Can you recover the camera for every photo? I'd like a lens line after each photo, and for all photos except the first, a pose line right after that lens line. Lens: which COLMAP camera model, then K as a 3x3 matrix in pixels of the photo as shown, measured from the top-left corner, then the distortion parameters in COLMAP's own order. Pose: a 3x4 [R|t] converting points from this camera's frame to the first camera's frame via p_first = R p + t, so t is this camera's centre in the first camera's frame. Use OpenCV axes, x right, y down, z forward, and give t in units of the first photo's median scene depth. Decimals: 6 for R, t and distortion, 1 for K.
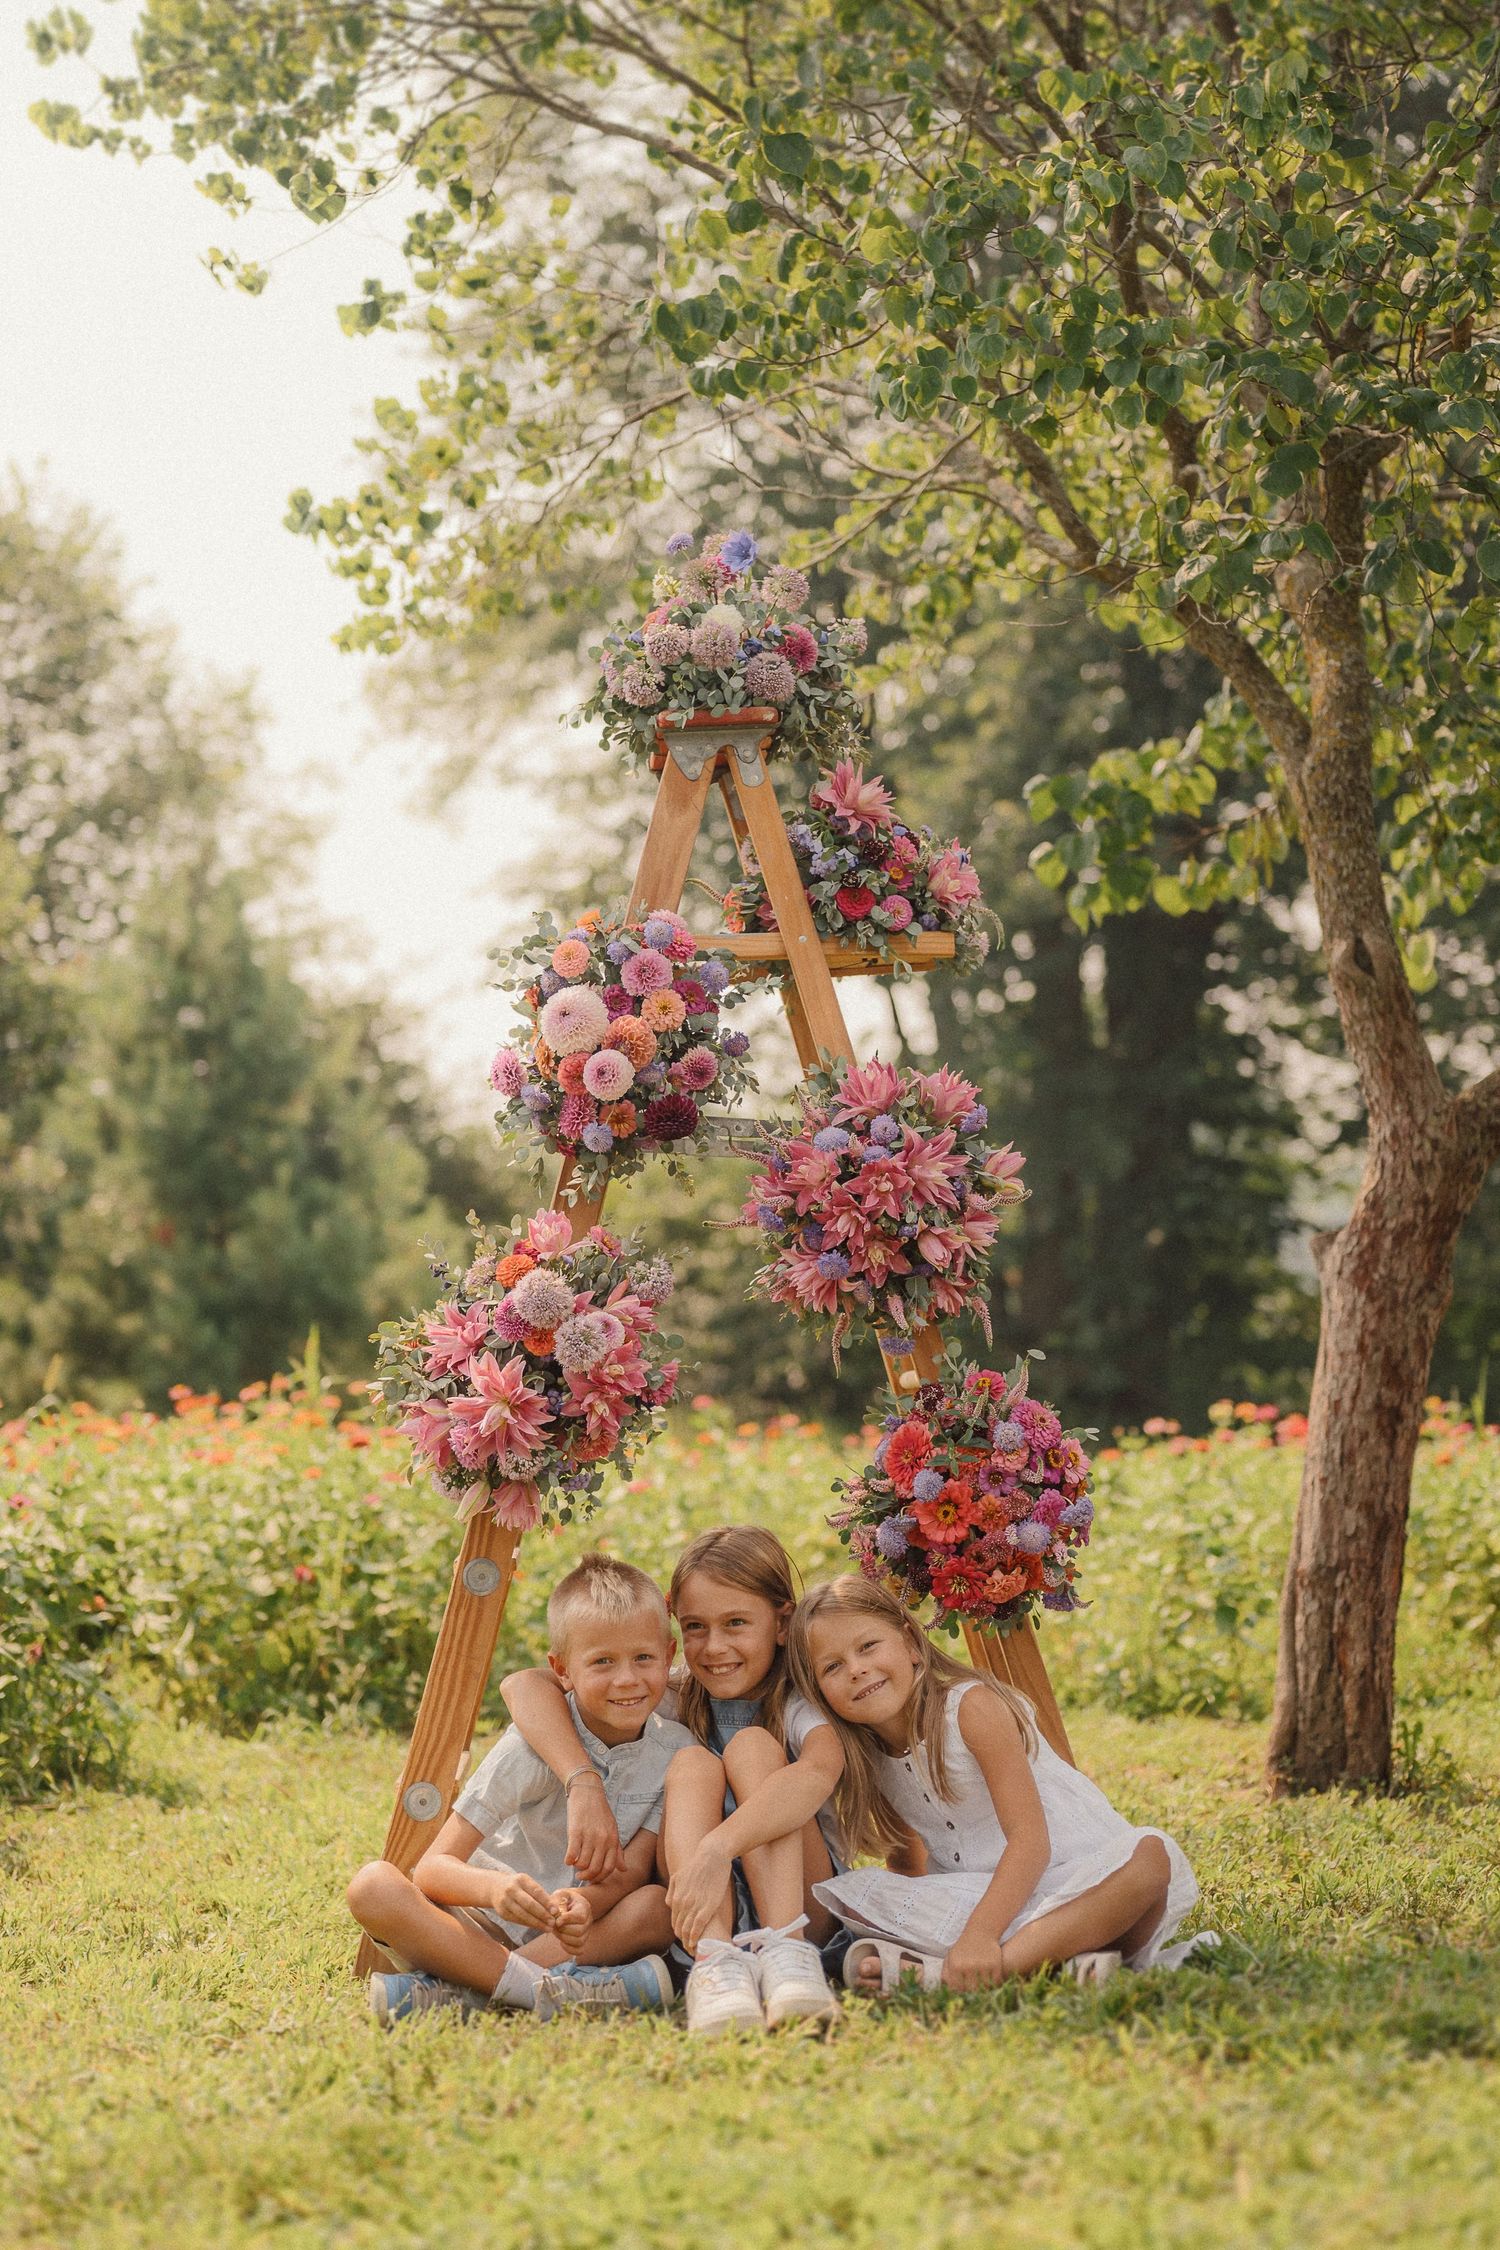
lens RADIAL K [[3581.9, 0, 747.8], [0, 3581.9, 1011.6], [0, 0, 1]] dist [-0.012074, 0.006197]
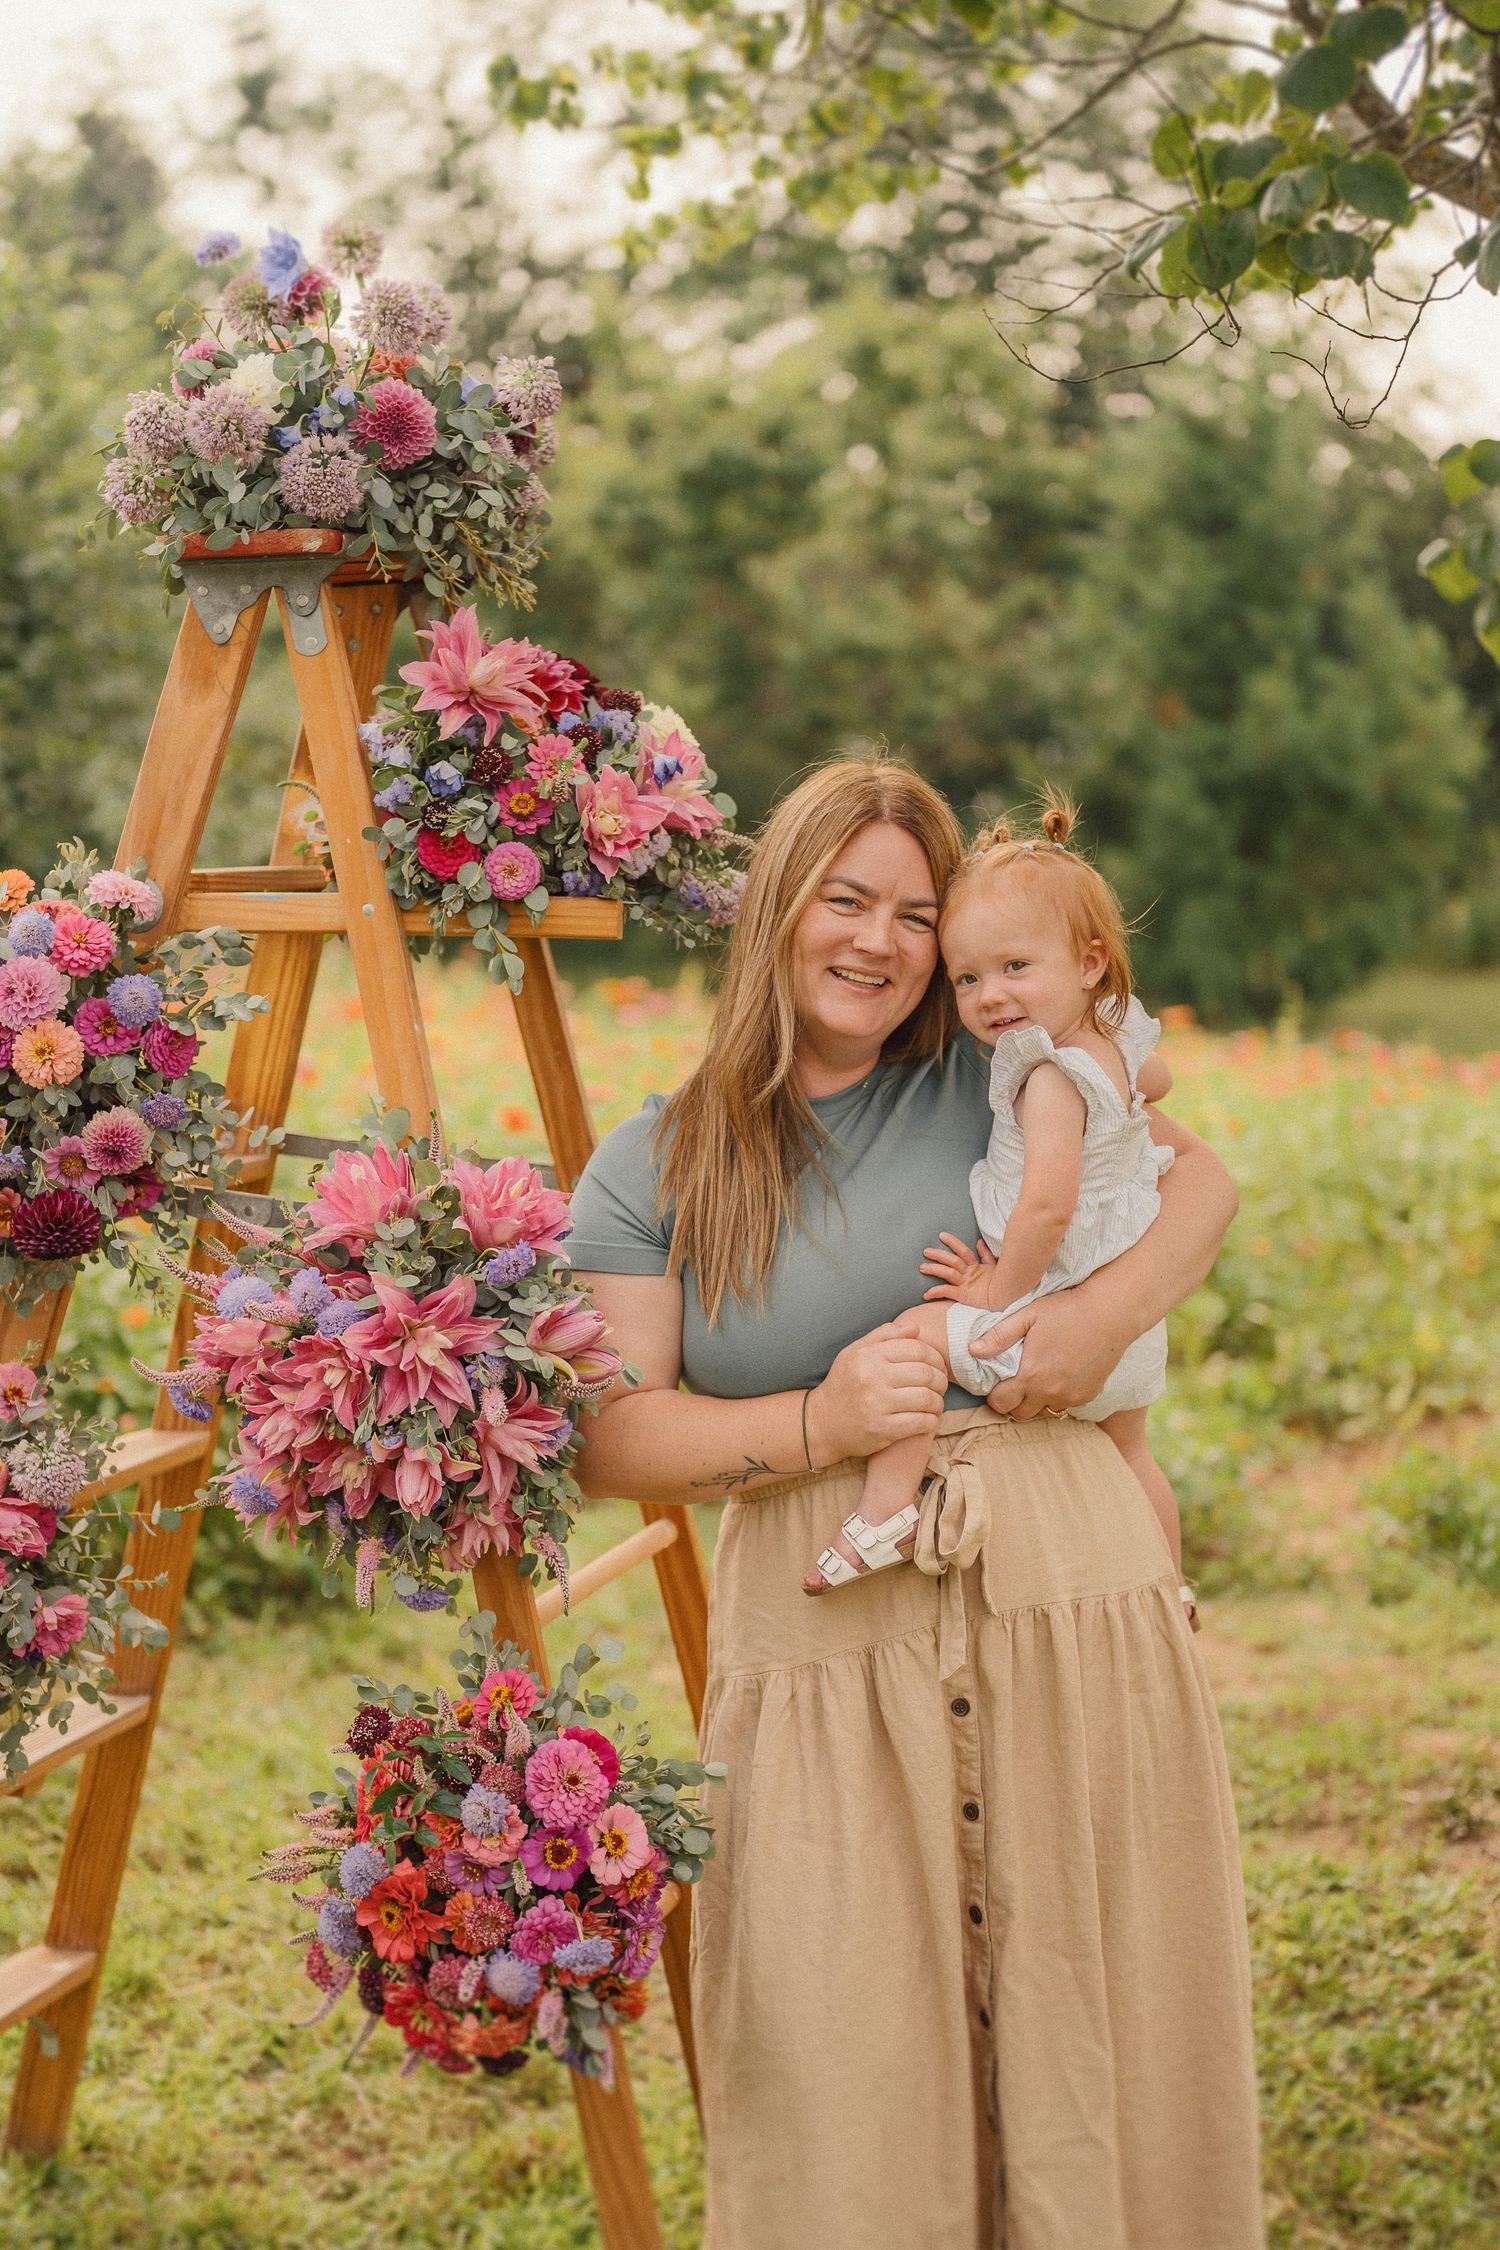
lens RADIAL K [[3191.8, 0, 750.0], [0, 3191.8, 1125.0], [0, 0, 1]] dist [0.028247, -0.078809]
pose [[0.937166, 0.071644, -0.341449, 0.268647], [0.002744, 0.977144, 0.212561, -0.101030], [0.348873, -0.200142, 0.915549, 0.503065]]
